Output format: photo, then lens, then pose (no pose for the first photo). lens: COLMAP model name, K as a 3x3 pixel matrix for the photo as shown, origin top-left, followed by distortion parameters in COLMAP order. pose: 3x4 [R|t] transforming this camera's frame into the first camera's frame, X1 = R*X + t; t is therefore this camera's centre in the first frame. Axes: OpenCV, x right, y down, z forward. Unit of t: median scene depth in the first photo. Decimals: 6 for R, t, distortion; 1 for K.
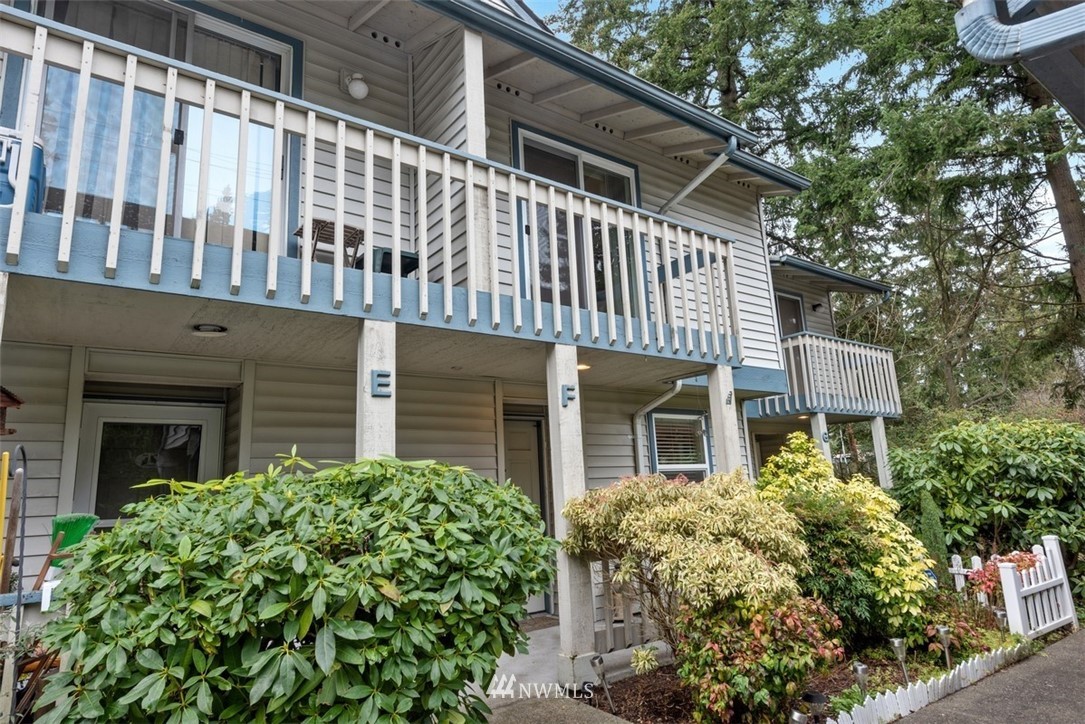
lens RADIAL K [[649.5, 0, 542.5], [0, 649.5, 362.0], [0, 0, 1]] dist [-0.006832, -0.001793]
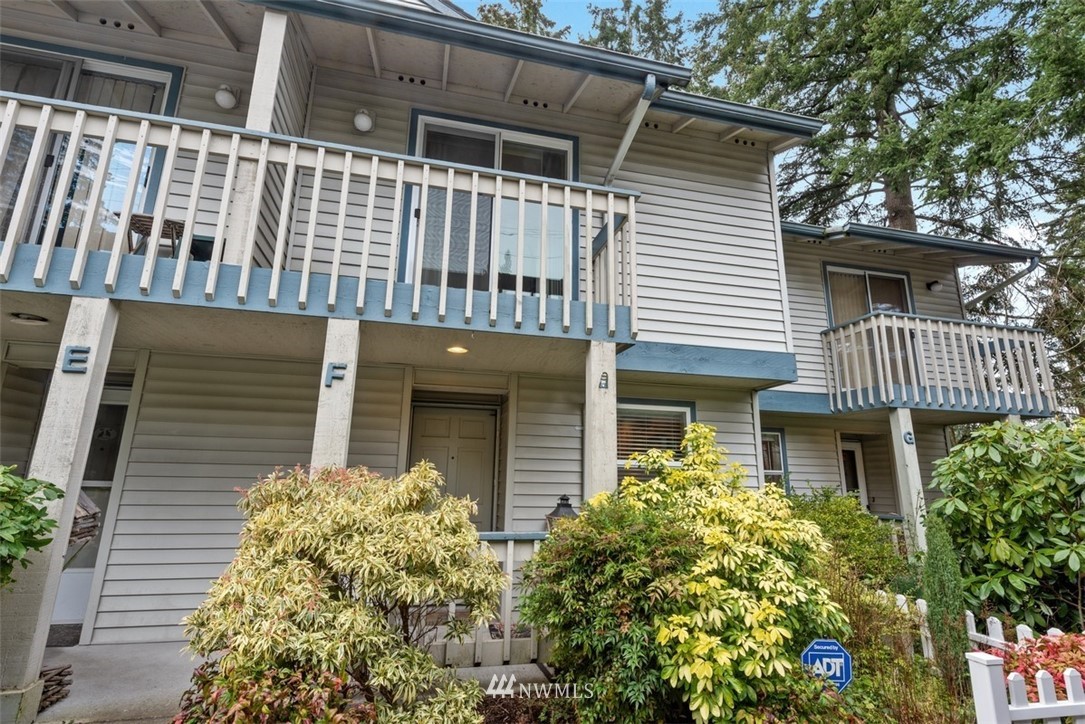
lens RADIAL K [[518.5, 0, 543.3], [0, 518.5, 368.0], [0, 0, 1]] dist [0.025857, -0.019506]
pose [[0.916541, -0.027378, -0.399002, 0.422671], [0.022204, 0.999599, -0.017584, 0.044238], [0.399323, 0.007257, 0.916781, 0.322691]]
